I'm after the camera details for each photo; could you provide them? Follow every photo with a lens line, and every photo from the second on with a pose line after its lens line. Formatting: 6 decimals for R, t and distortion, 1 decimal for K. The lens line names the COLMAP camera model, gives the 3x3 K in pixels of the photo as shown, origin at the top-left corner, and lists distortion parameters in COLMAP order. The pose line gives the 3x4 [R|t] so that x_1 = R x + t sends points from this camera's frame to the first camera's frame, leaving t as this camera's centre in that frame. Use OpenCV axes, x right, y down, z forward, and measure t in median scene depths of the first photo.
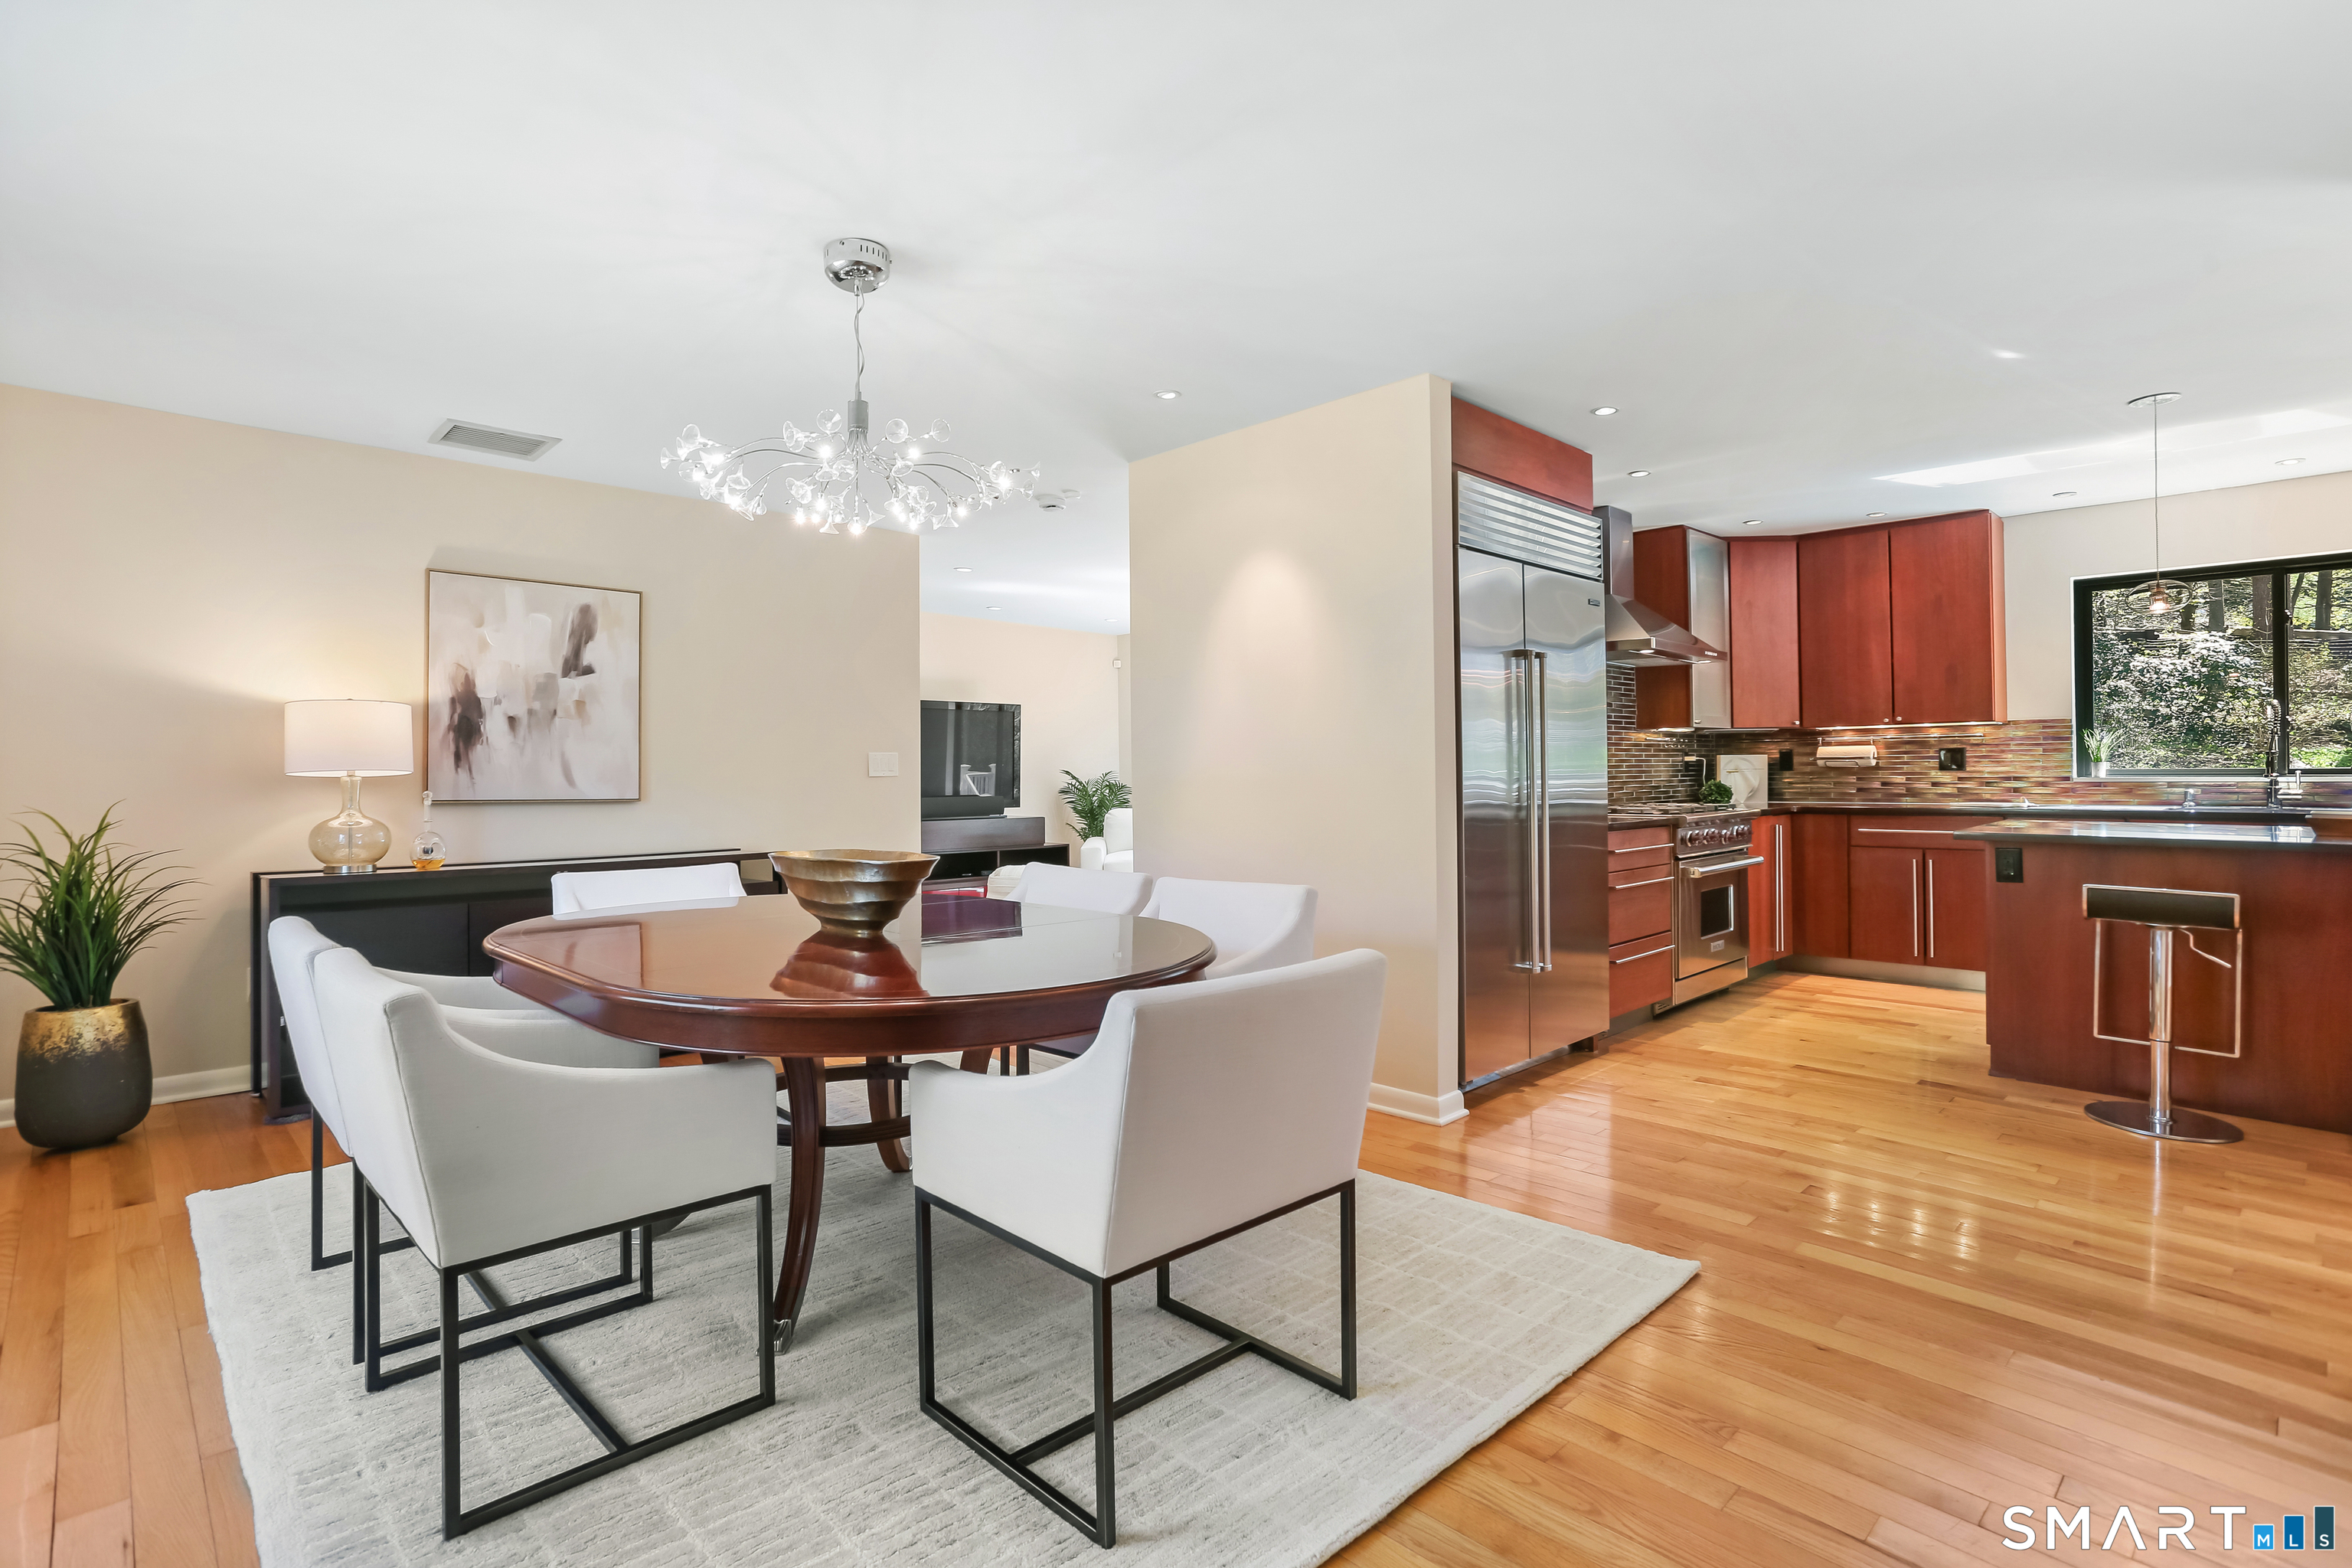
lens RADIAL K [[1135.5, 0, 1169.1], [0, 1135.5, 767.2], [0, 0, 1]] dist [-0.017311, 0.019436]
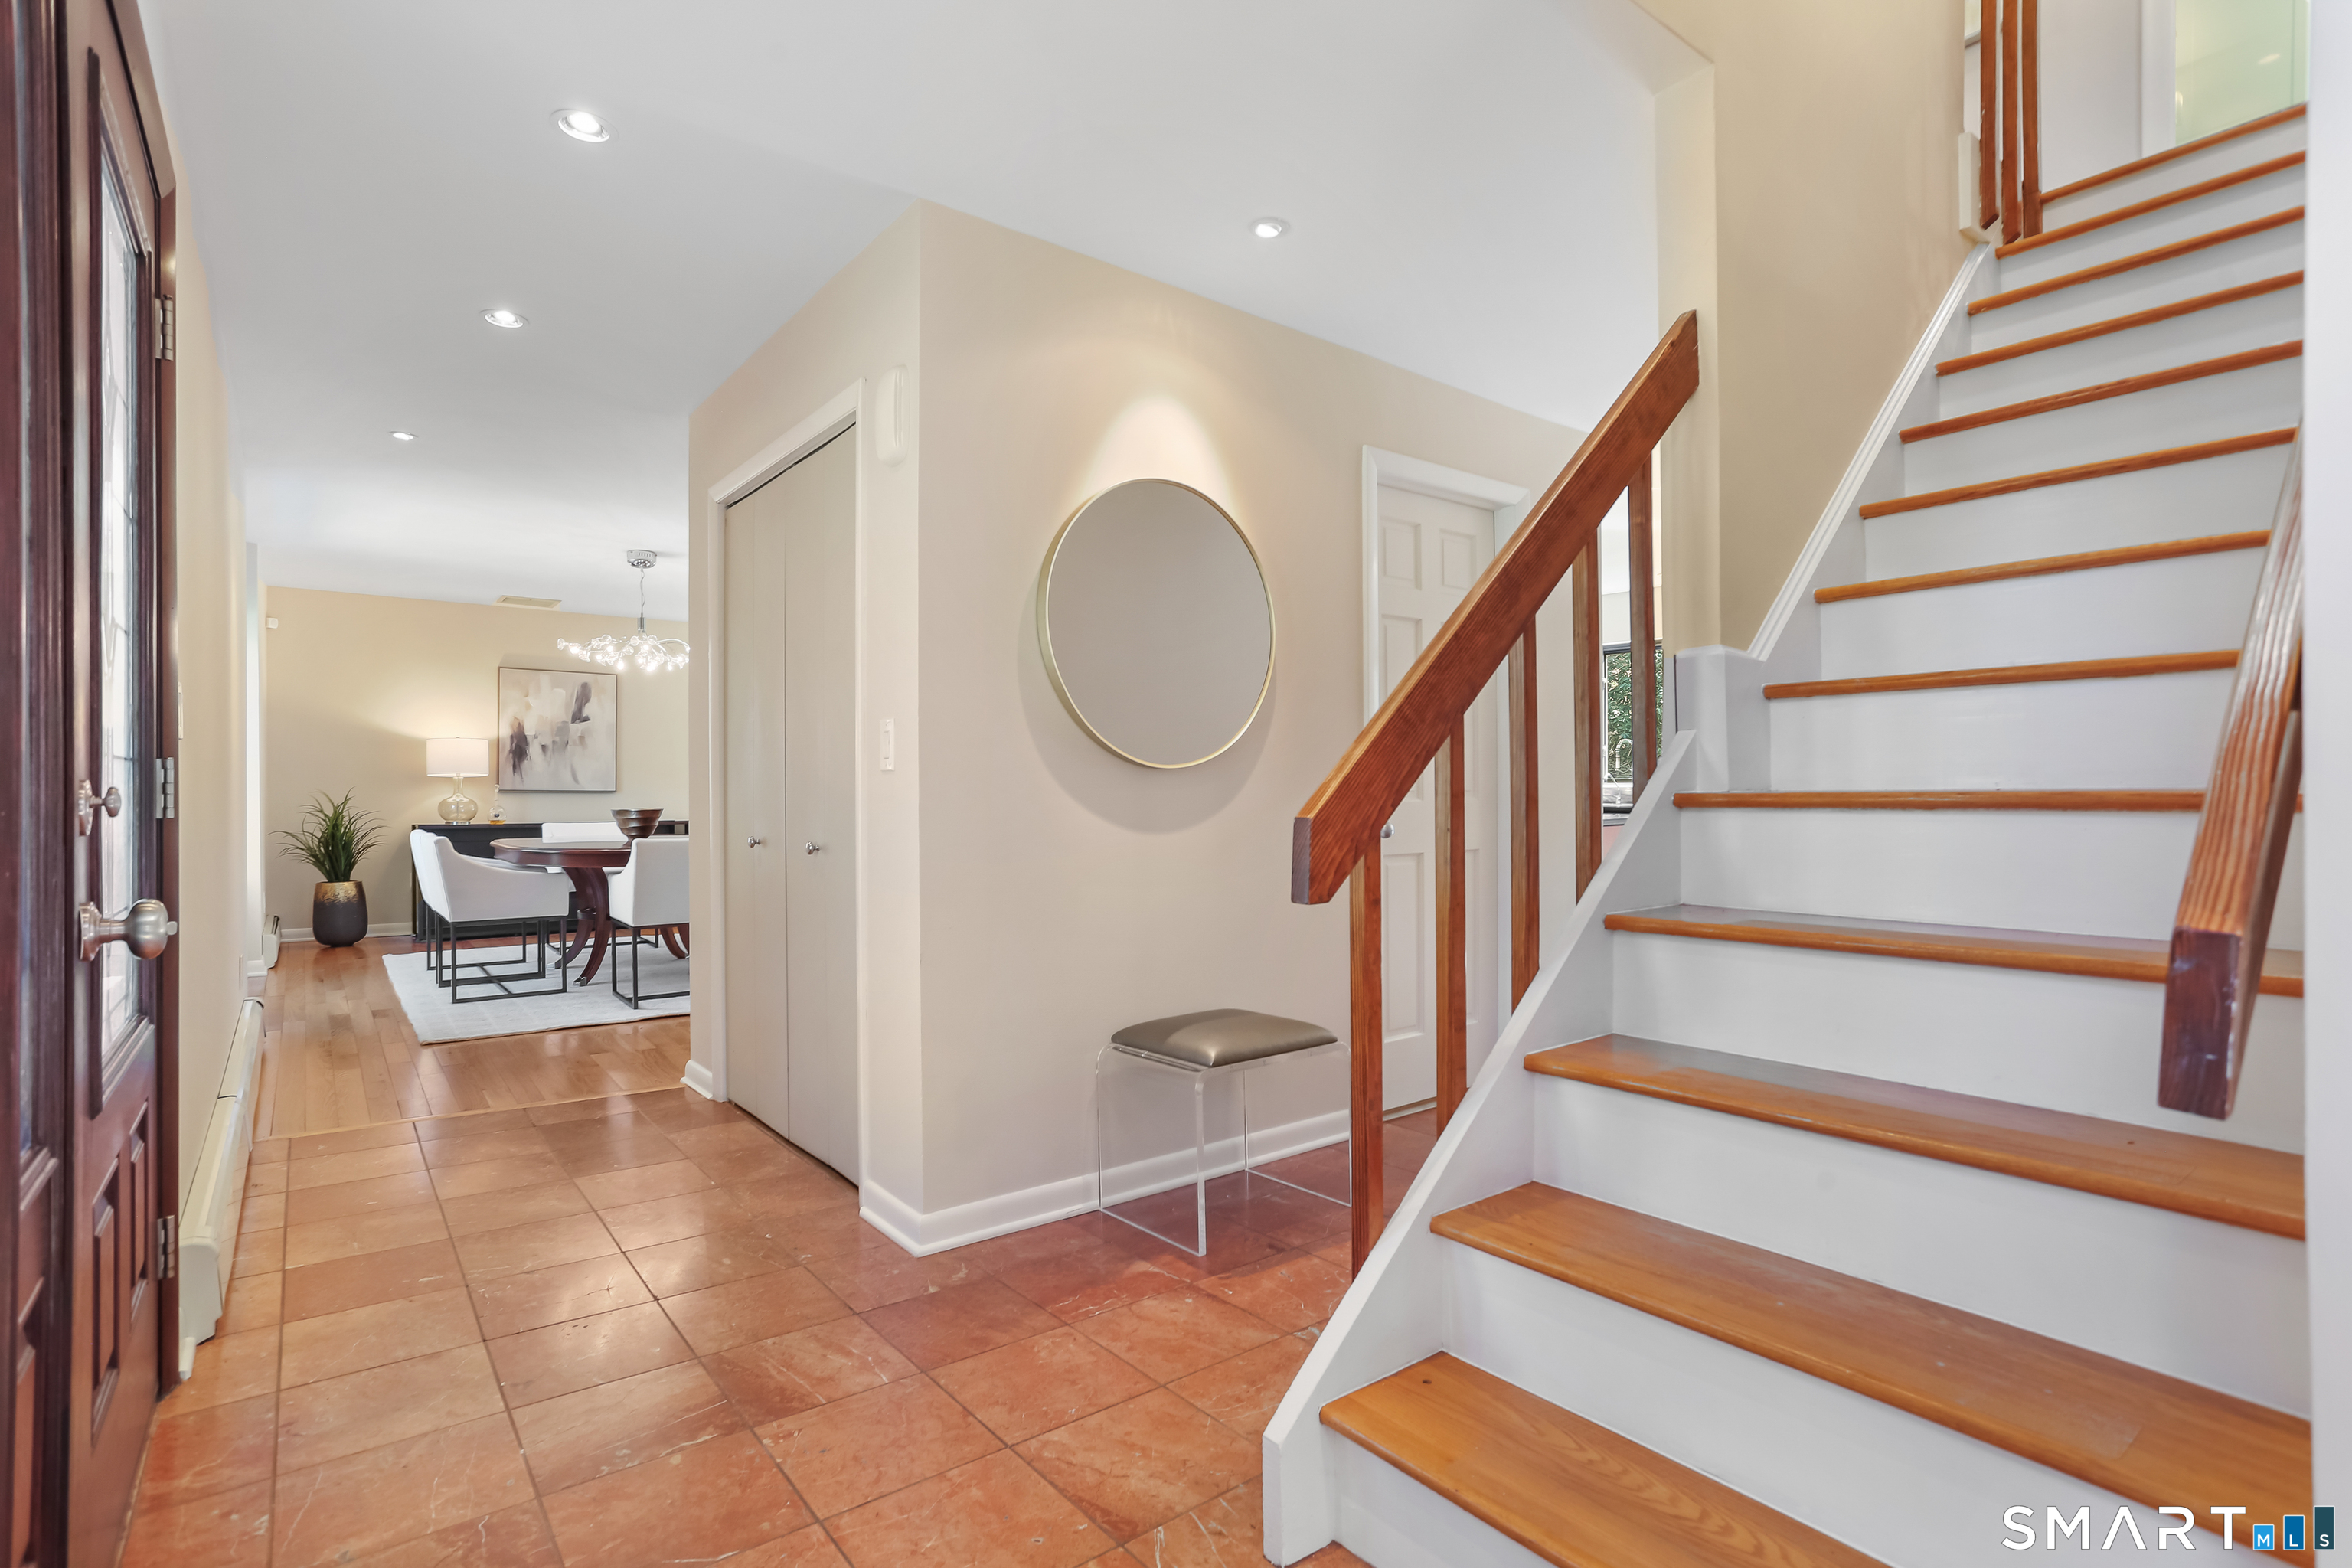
lens RADIAL K [[1139.8, 0, 1176.0], [0, 1139.8, 784.0], [0, 0, 1]] dist [-0.005681, -0.000493]
pose [[0.994065, 0.000848, -0.108783, 0.683243], [-0.000647, 0.999998, 0.001876, 0.015258], [0.108784, -0.001795, 0.994064, -0.772879]]
